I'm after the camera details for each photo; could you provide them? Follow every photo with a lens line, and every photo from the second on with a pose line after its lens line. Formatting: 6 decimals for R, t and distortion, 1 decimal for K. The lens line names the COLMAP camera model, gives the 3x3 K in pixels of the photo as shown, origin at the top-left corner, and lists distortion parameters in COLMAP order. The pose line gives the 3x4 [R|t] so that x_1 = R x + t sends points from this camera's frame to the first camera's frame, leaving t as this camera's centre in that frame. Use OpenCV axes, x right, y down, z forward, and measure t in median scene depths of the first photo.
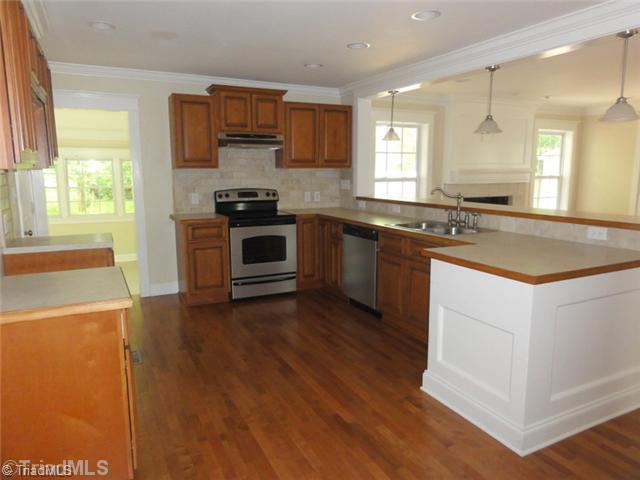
lens RADIAL K [[457.4, 0, 322.5], [0, 457.4, 238.7], [0, 0, 1]] dist [-0.000822, 0.000441]
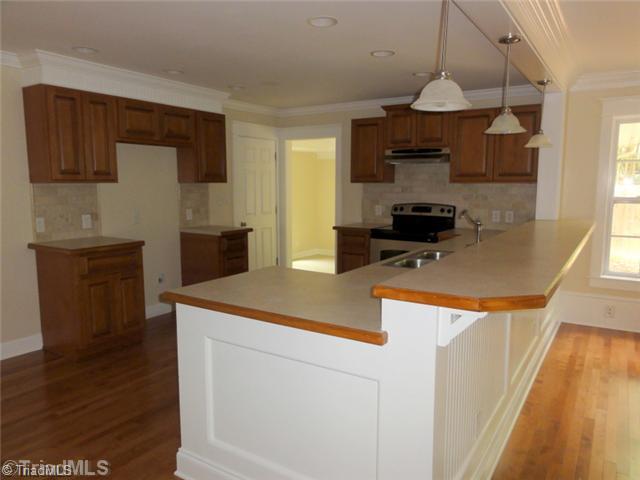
lens RADIAL K [[457.4, 0, 322.5], [0, 457.4, 238.7], [0, 0, 1]] dist [-0.000822, 0.000441]
pose [[0.510078, 0.105095, -0.853684, 0.590402], [-0.133578, 0.990144, 0.042081, -0.047253], [0.849693, 0.092569, 0.519089, 0.312098]]
